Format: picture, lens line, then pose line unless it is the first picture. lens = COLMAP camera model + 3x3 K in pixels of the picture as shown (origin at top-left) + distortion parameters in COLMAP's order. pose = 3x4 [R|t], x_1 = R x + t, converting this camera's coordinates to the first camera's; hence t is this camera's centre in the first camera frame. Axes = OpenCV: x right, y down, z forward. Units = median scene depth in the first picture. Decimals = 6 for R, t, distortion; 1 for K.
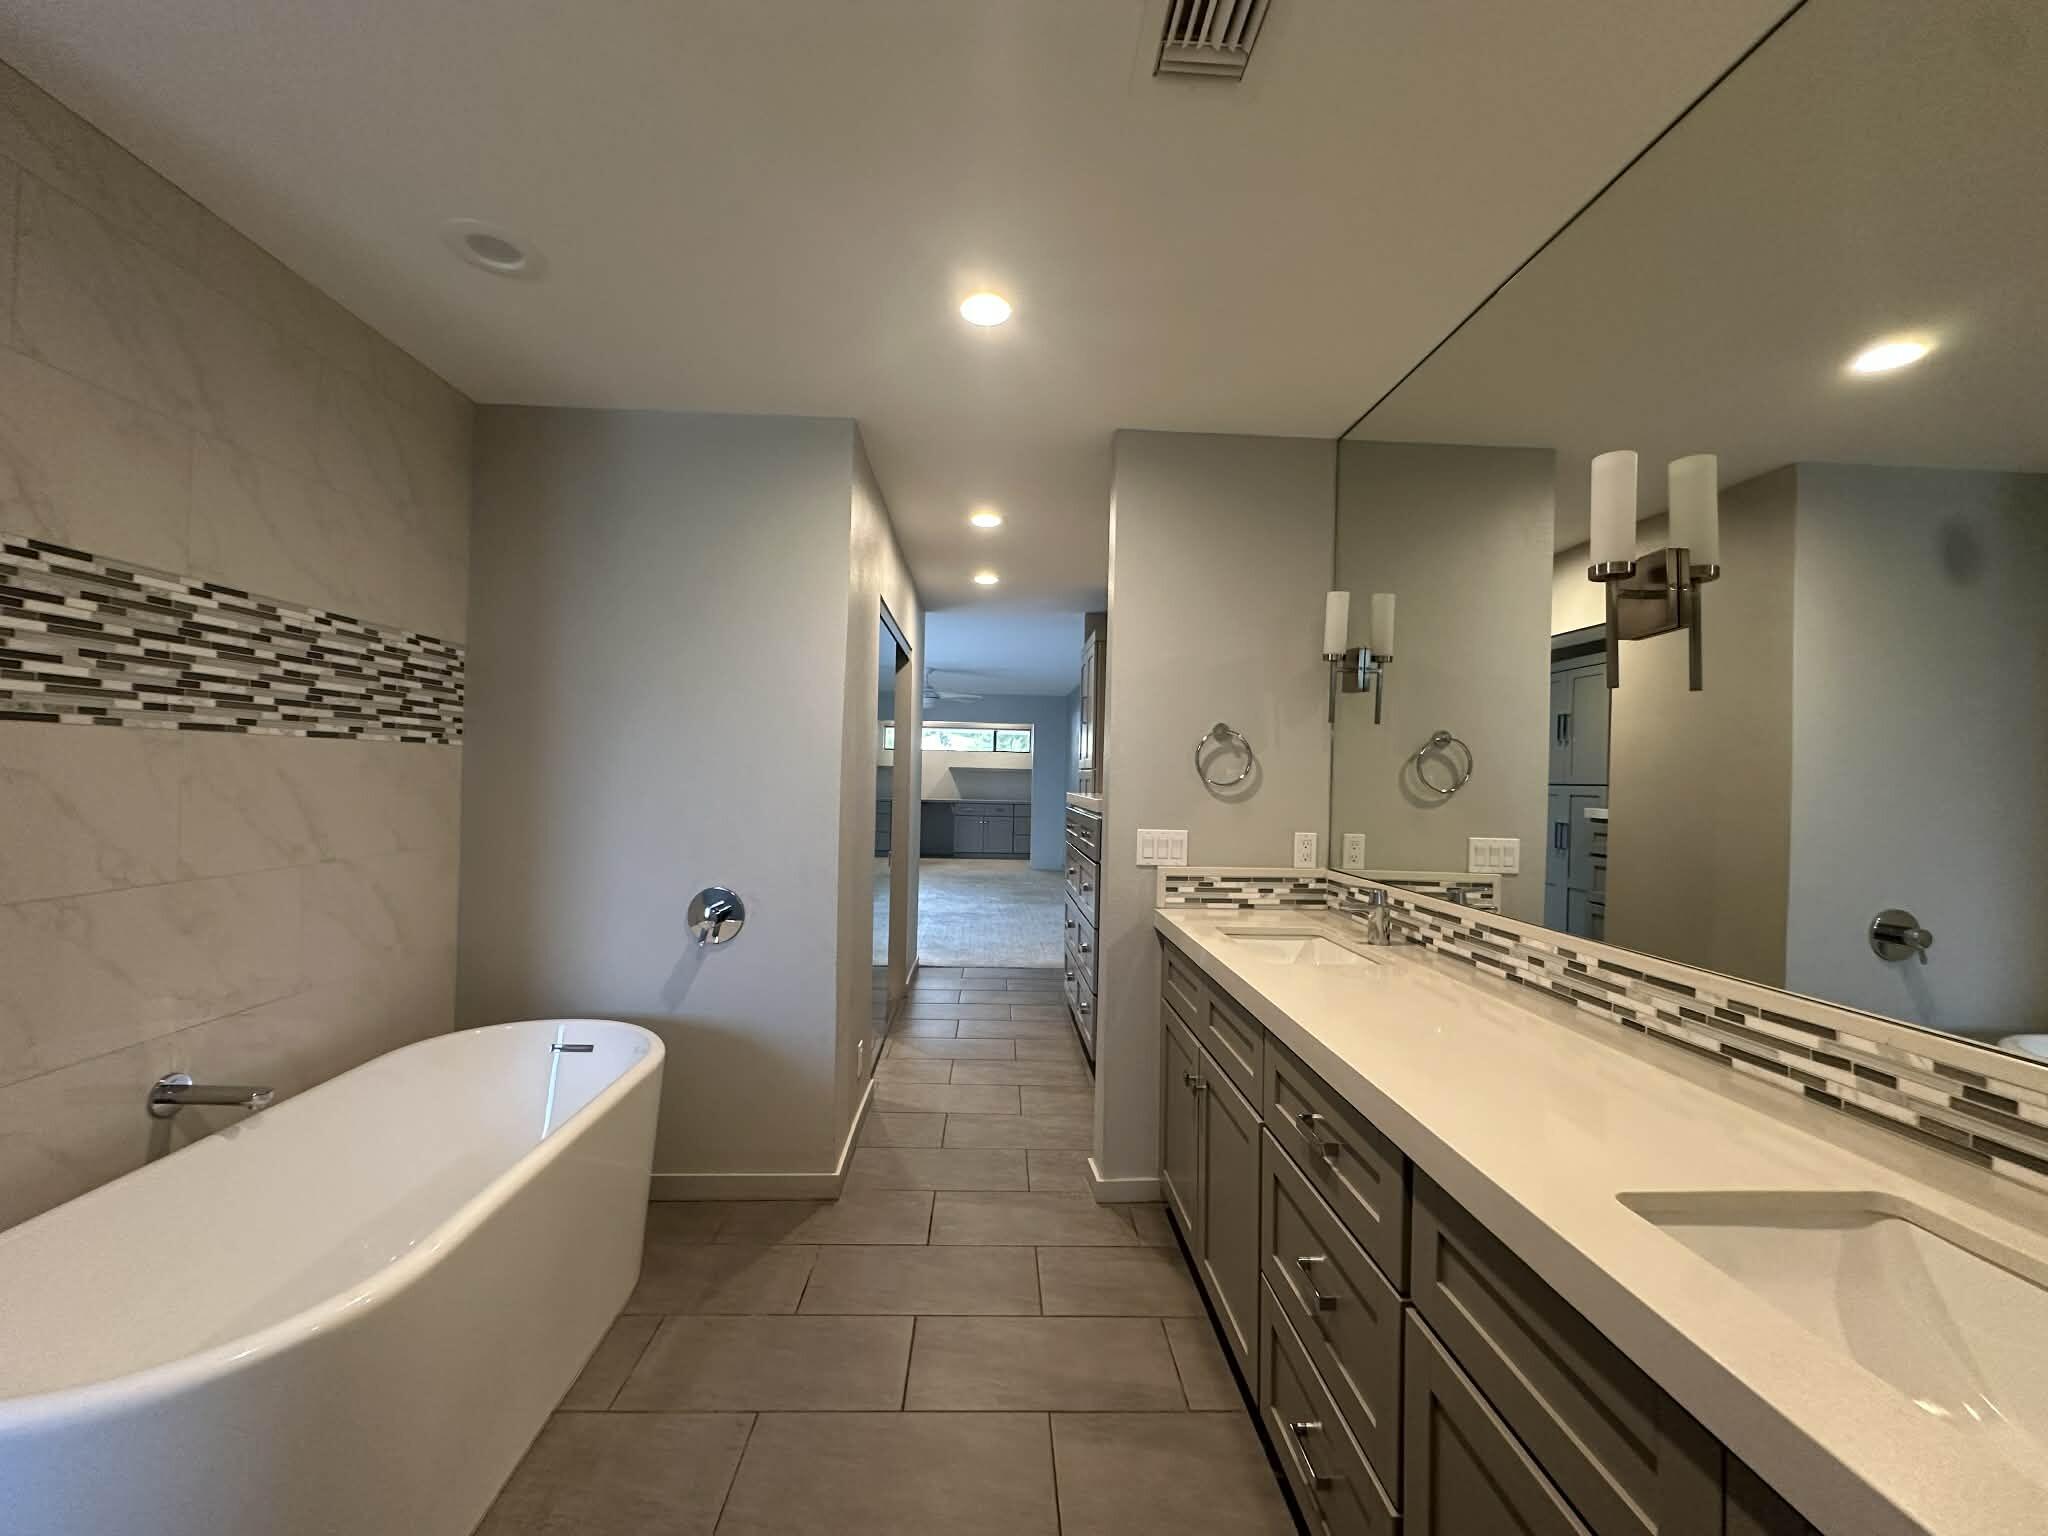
lens RADIAL K [[814.1, 0, 1023.6], [0, 814.1, 766.6], [0, 0, 1]] dist [-0.001458, 0.000332]
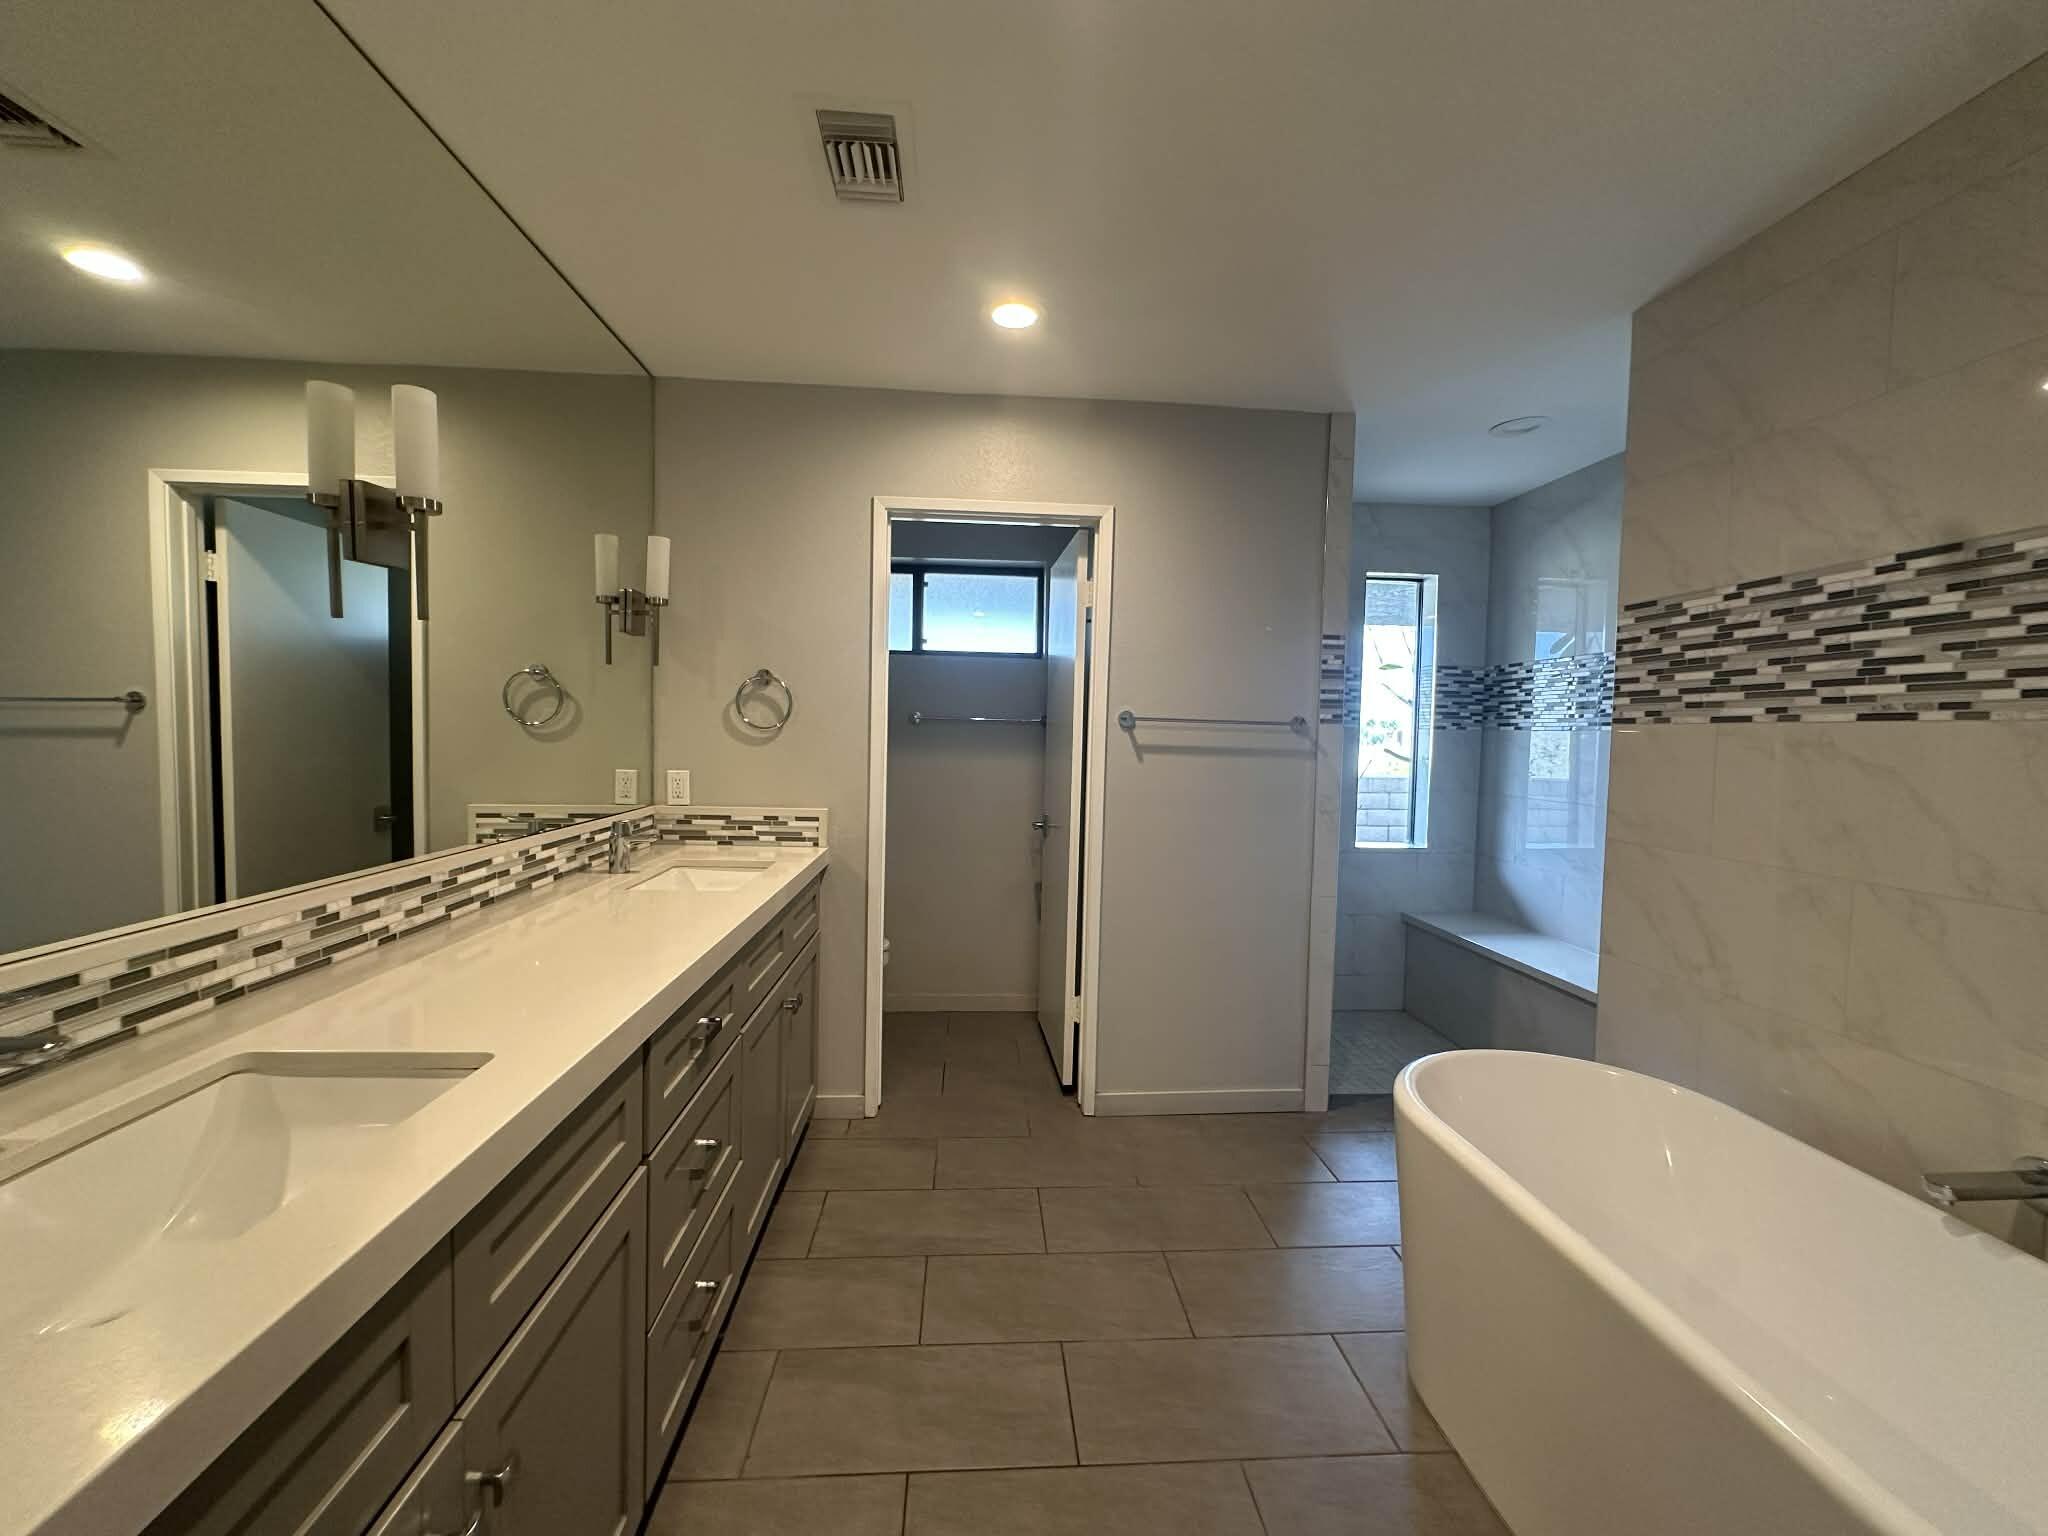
lens RADIAL K [[814.1, 0, 1023.6], [0, 814.1, 766.6], [0, 0, 1]] dist [-0.001458, 0.000332]
pose [[-0.998581, -0.044229, -0.029655, -0.029901], [-0.045206, 0.998429, 0.033104, 0.021005], [0.028145, 0.034397, -0.999012, 1.949292]]
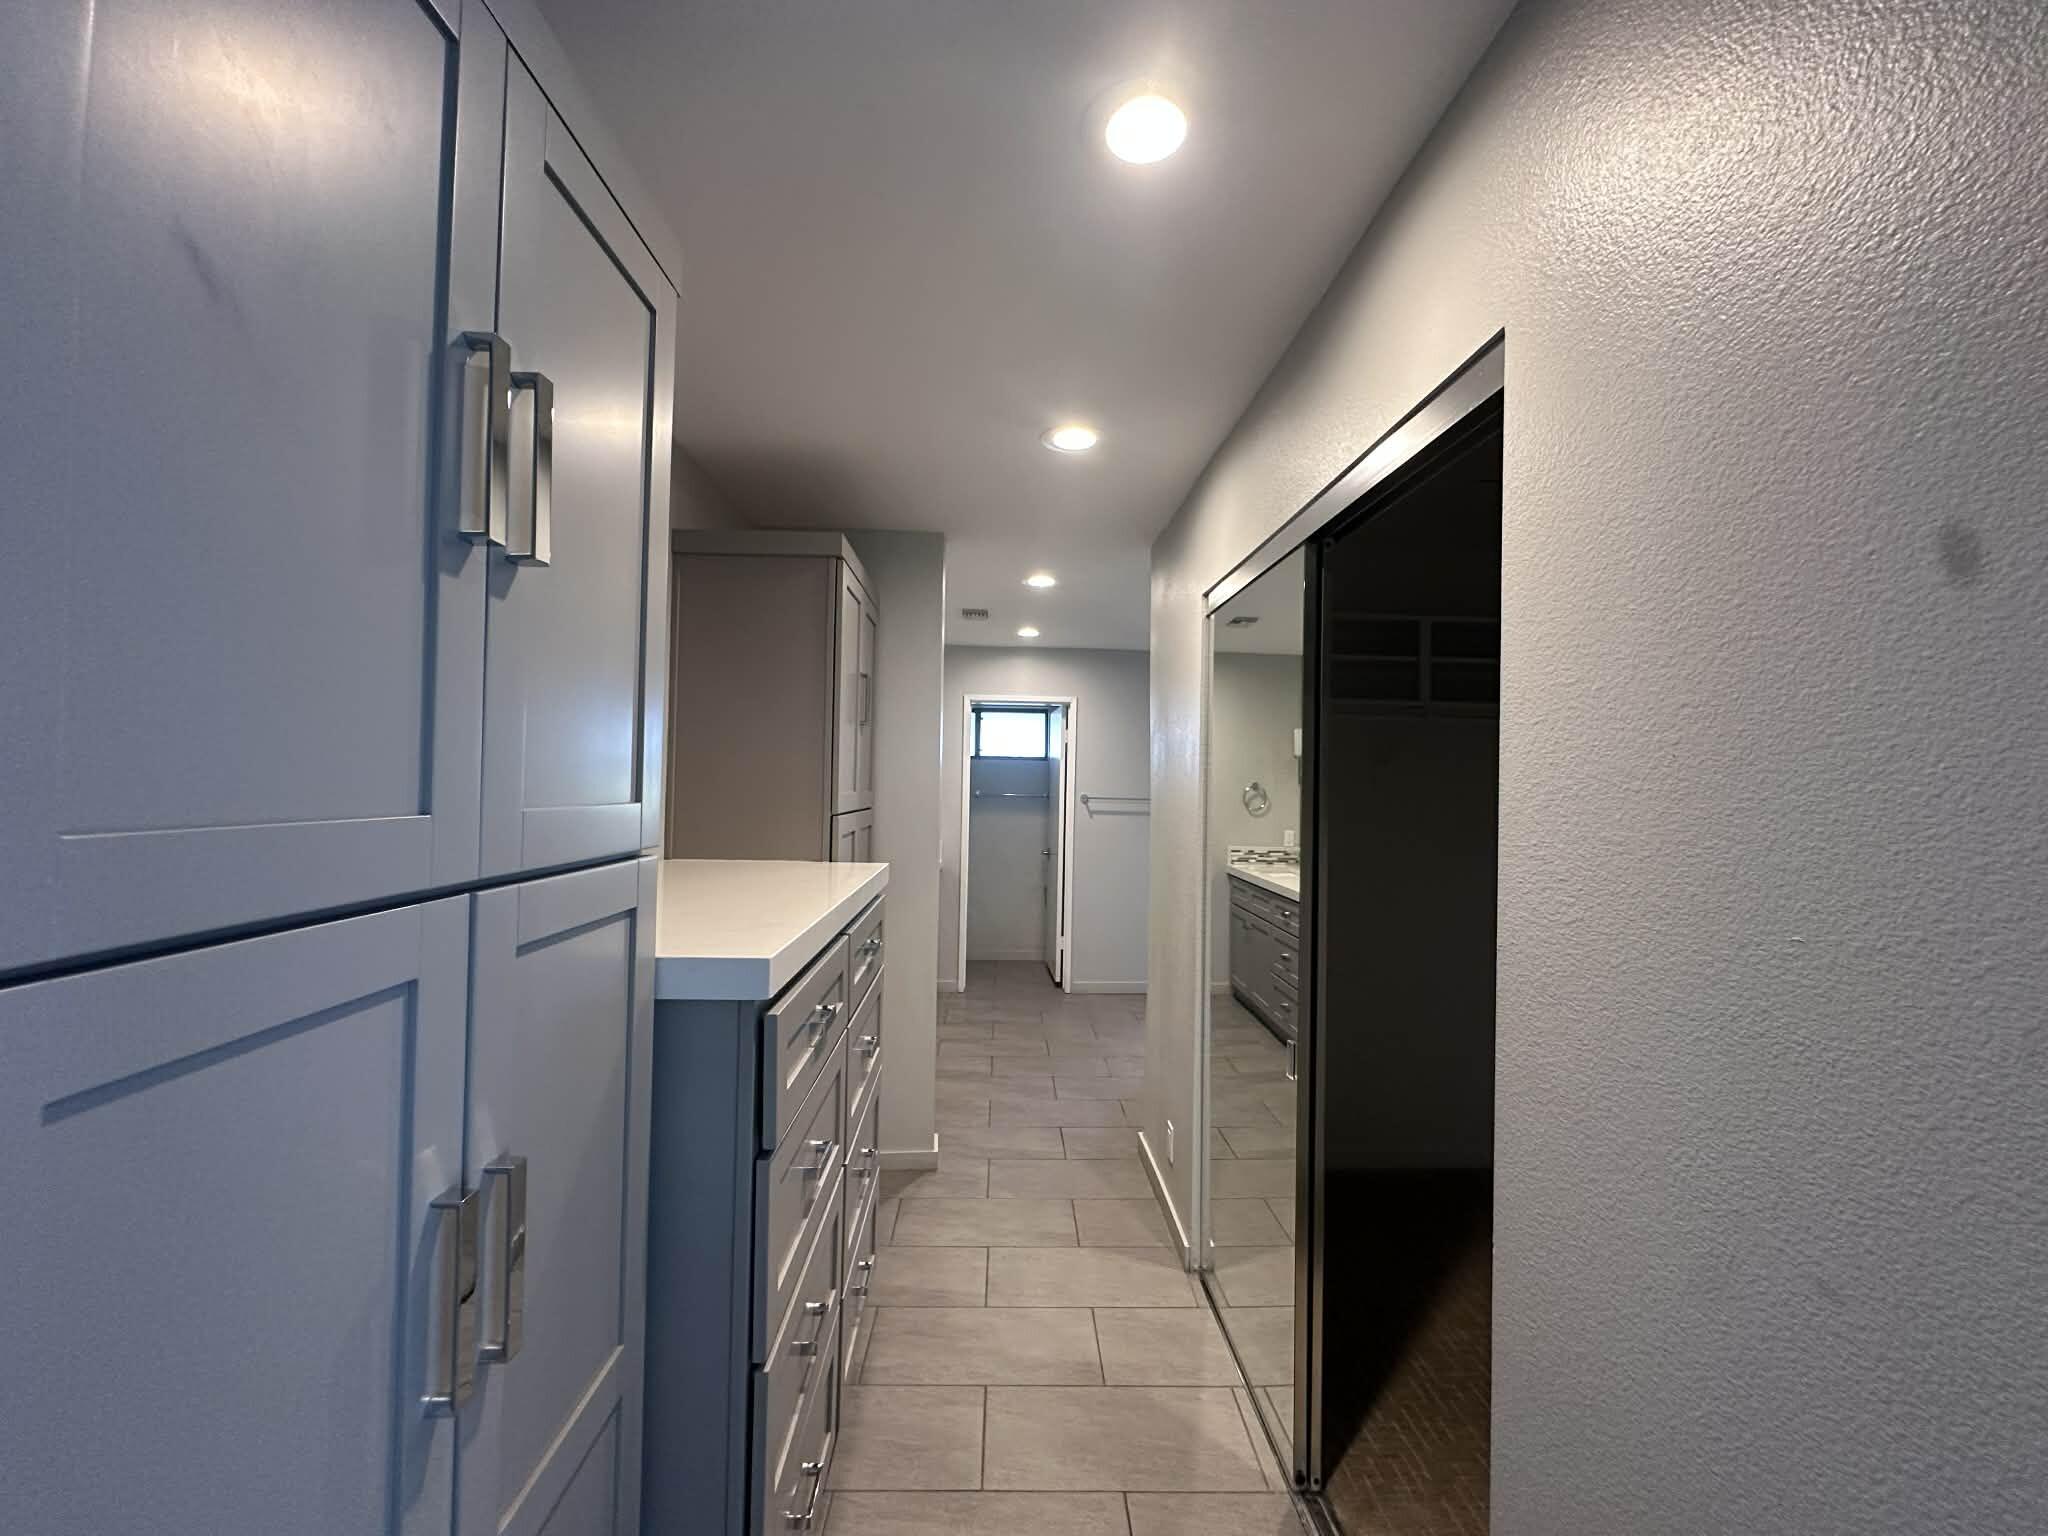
lens RADIAL K [[814.1, 0, 1023.6], [0, 814.1, 766.6], [0, 0, 1]] dist [-0.001458, 0.000332]
pose [[-0.999112, -0.041603, 0.006693, -0.041231], [-0.041769, 0.998767, -0.026834, -0.033836], [-0.005569, -0.027090, -0.999617, 3.152232]]
